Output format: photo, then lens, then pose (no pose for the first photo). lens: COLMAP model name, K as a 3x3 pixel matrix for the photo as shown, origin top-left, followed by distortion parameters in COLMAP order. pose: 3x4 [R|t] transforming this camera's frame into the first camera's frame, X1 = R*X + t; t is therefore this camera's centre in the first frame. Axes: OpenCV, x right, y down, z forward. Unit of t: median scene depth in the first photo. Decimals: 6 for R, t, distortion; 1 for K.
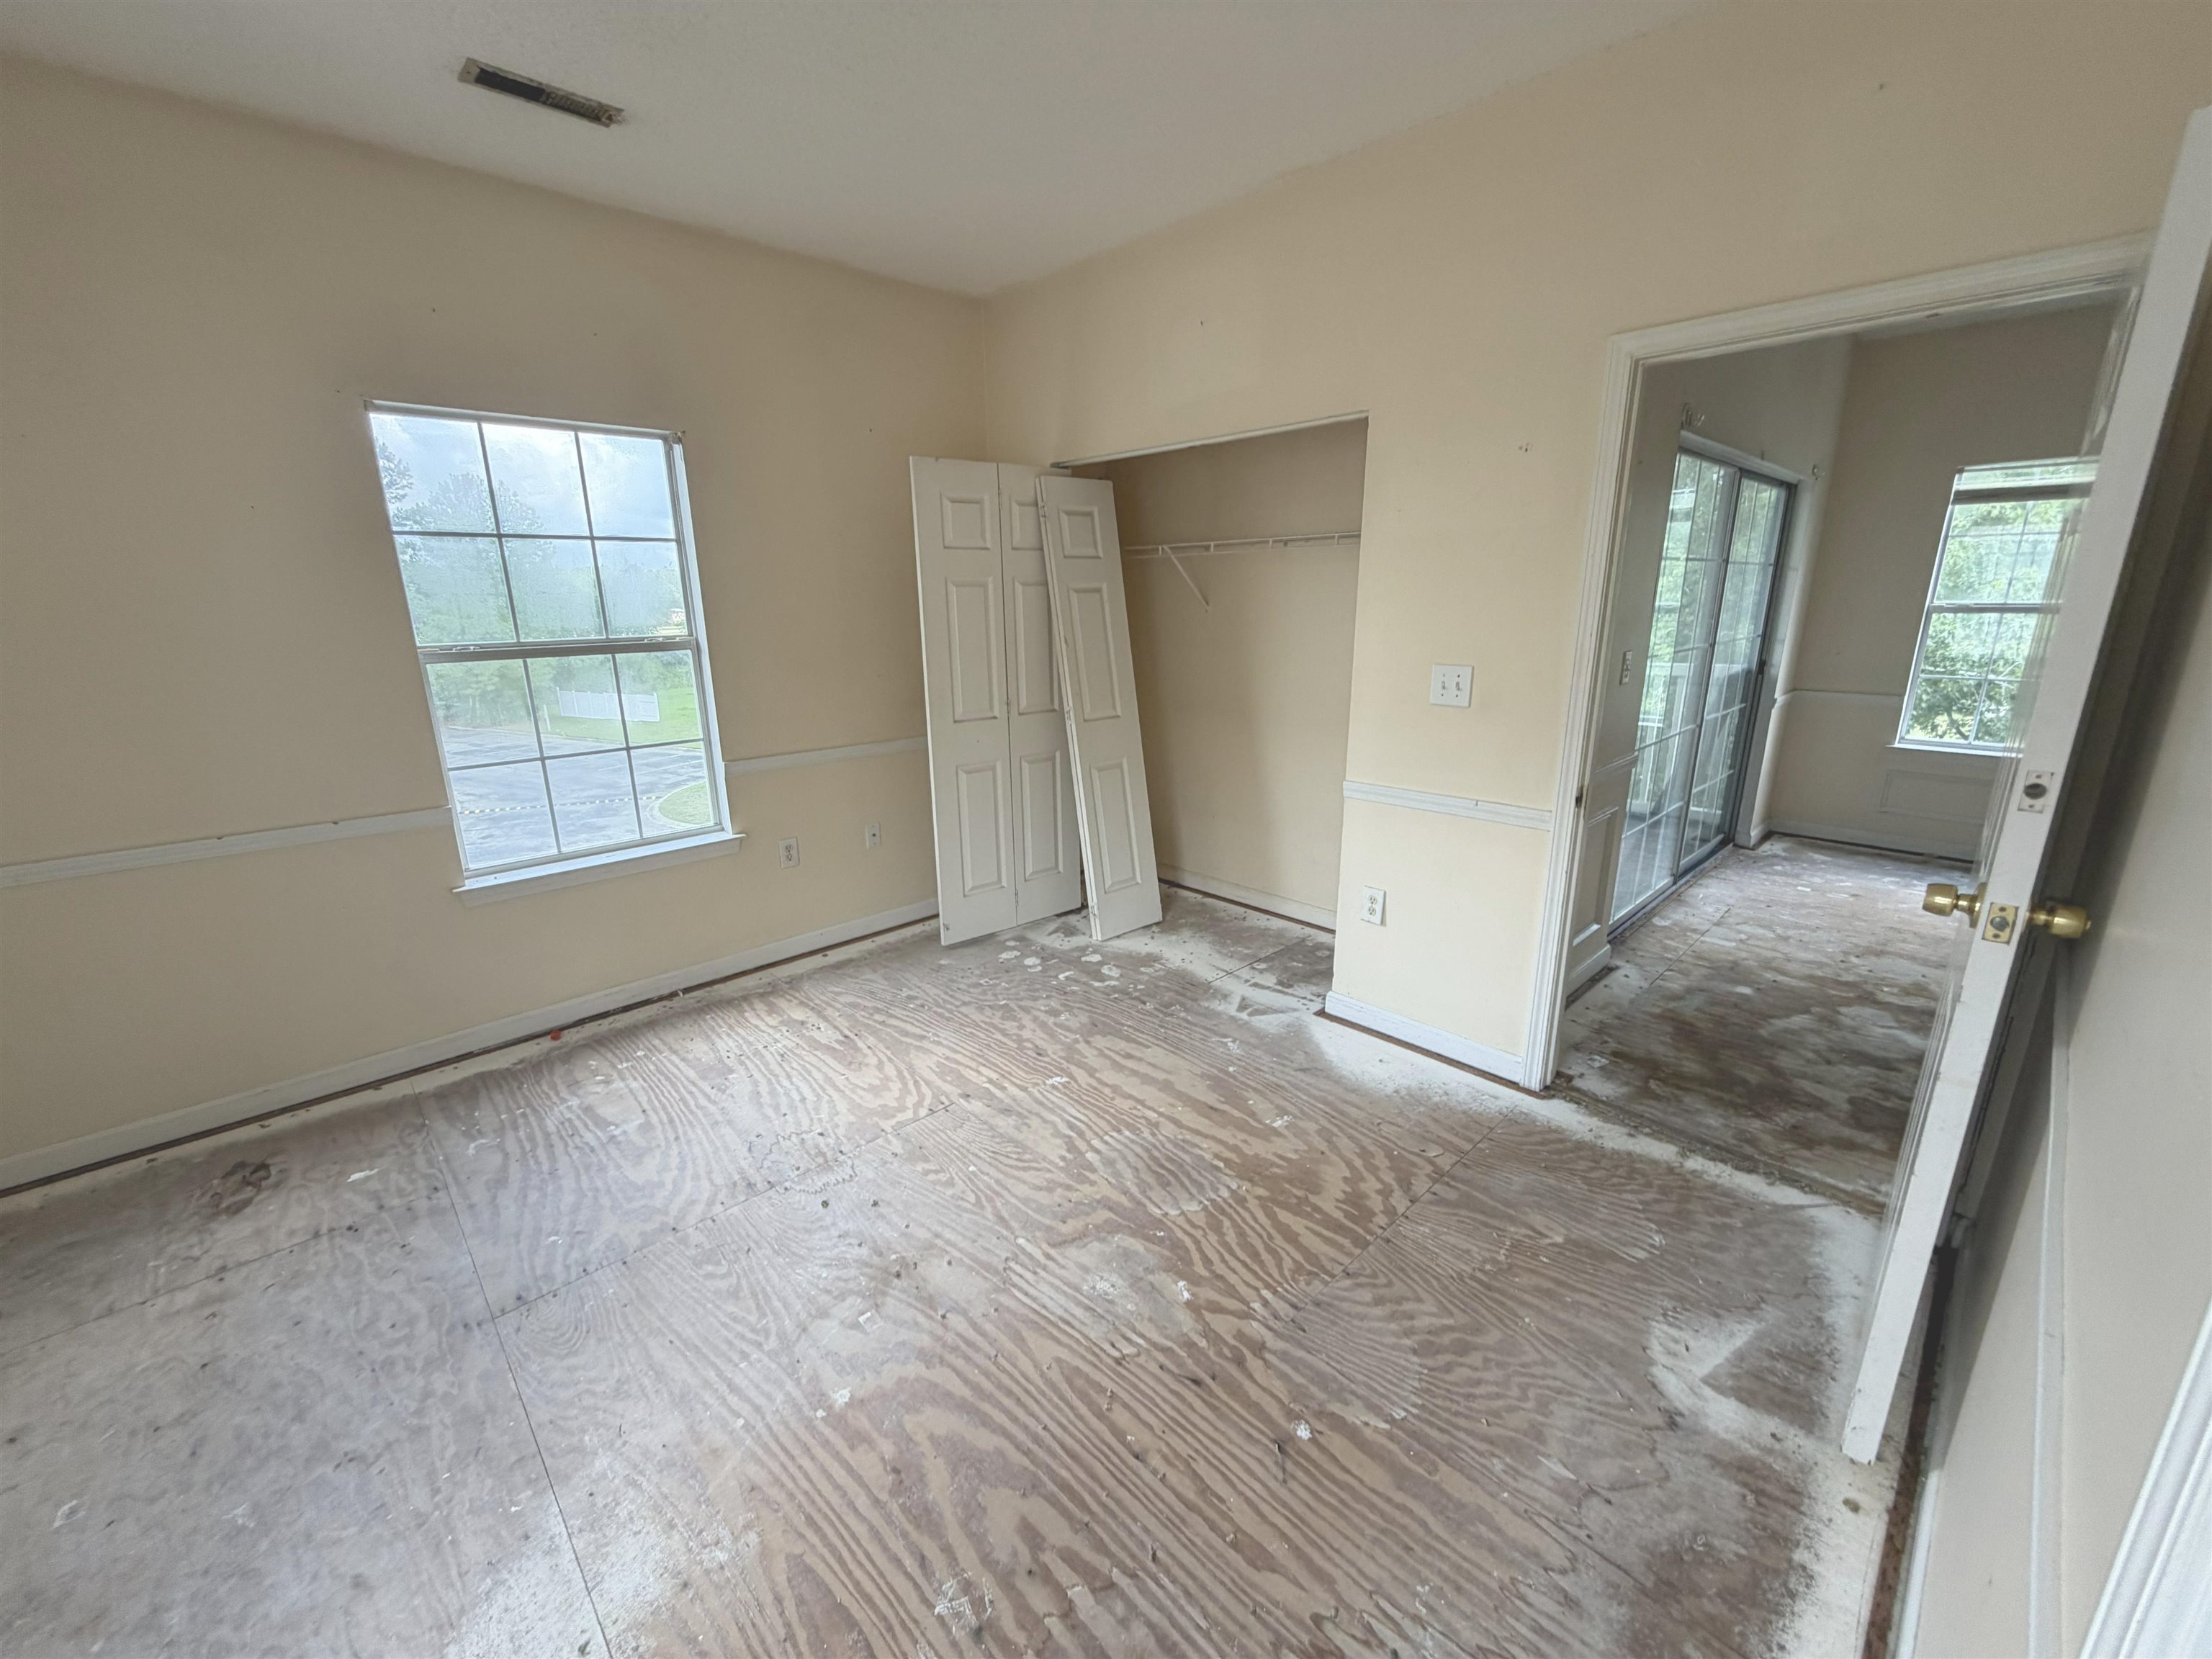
lens RADIAL K [[885.8, 0, 1104.7], [0, 885.8, 828.0], [0, 0, 1]] dist [-0.000163, 0.000769]
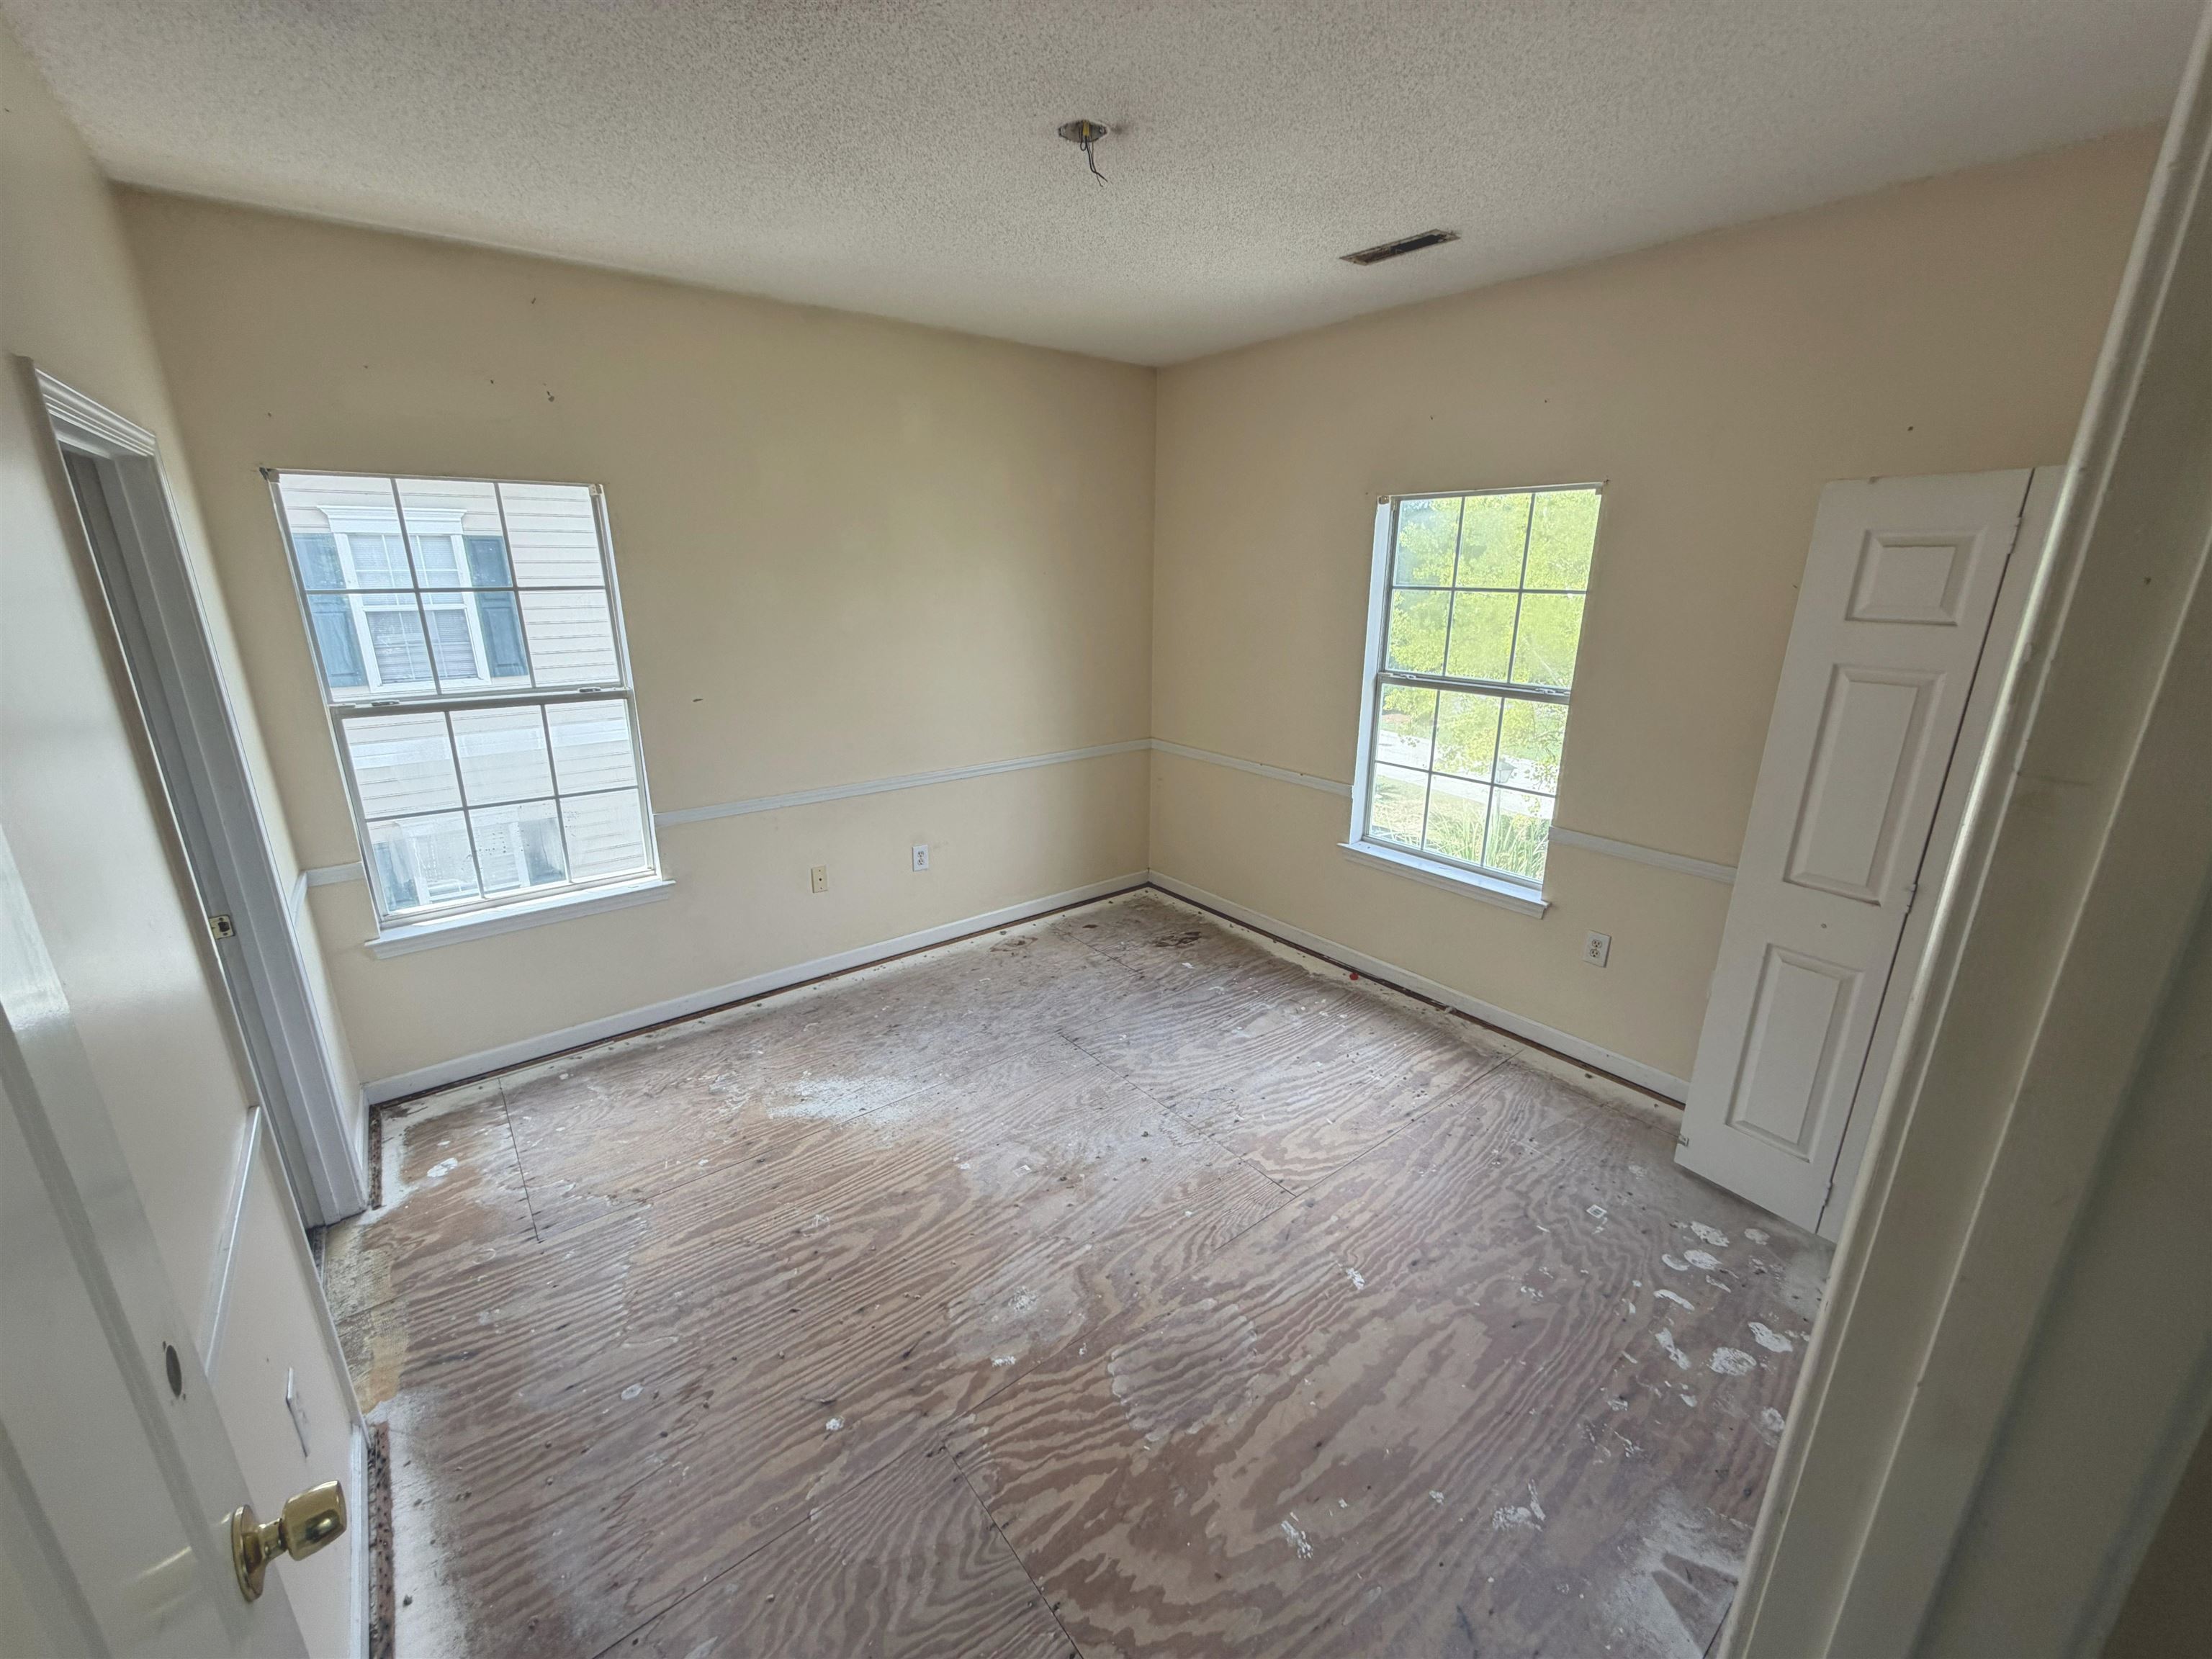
lens RADIAL K [[884.7, 0, 1103.0], [0, 884.7, 828.2], [0, 0, 1]] dist [0.000084, 0.000378]
pose [[-0.088161, 0.300482, -0.949704, 0.727972], [-0.256624, 0.914382, 0.313129, -0.347335], [0.962482, 0.271323, -0.003502, 0.765079]]
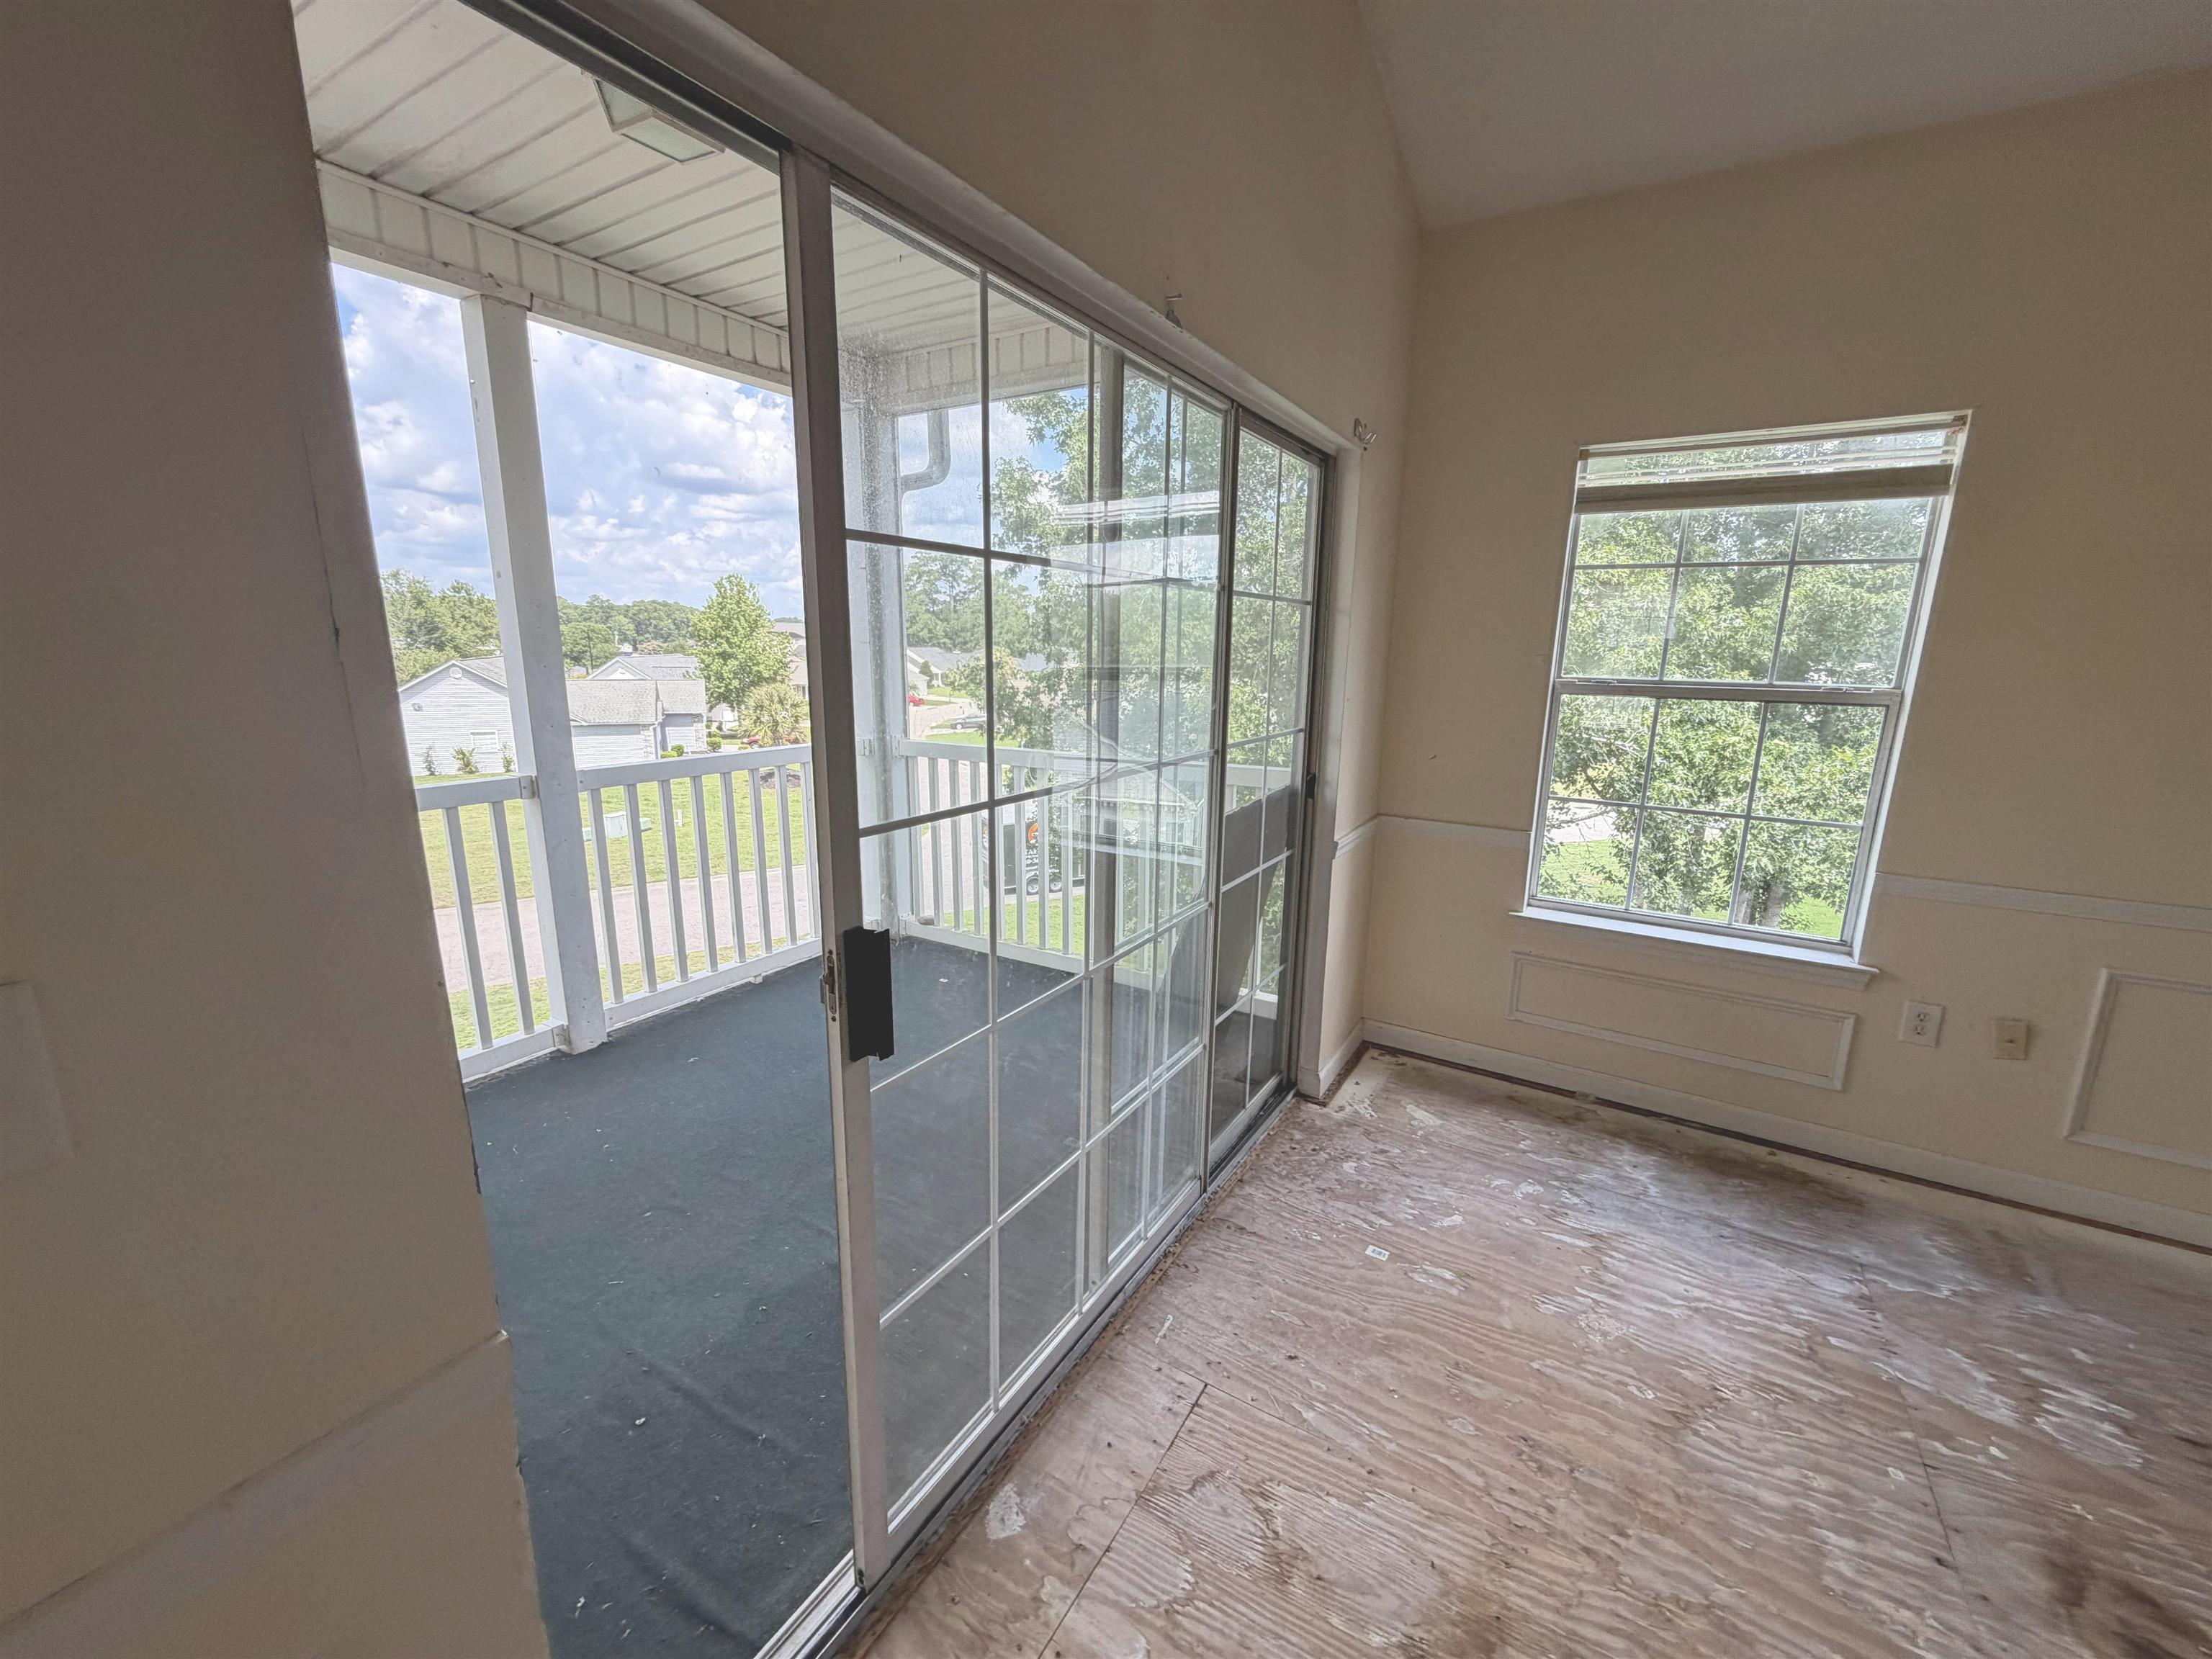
lens RADIAL K [[885.8, 0, 1104.7], [0, 885.8, 828.0], [0, 0, 1]] dist [-0.000163, 0.000769]
pose [[0.965981, -0.026908, 0.257210, 0.967962], [0.040192, 0.998108, -0.046529, -0.276087], [-0.255472, 0.055284, 0.965235, 1.020858]]
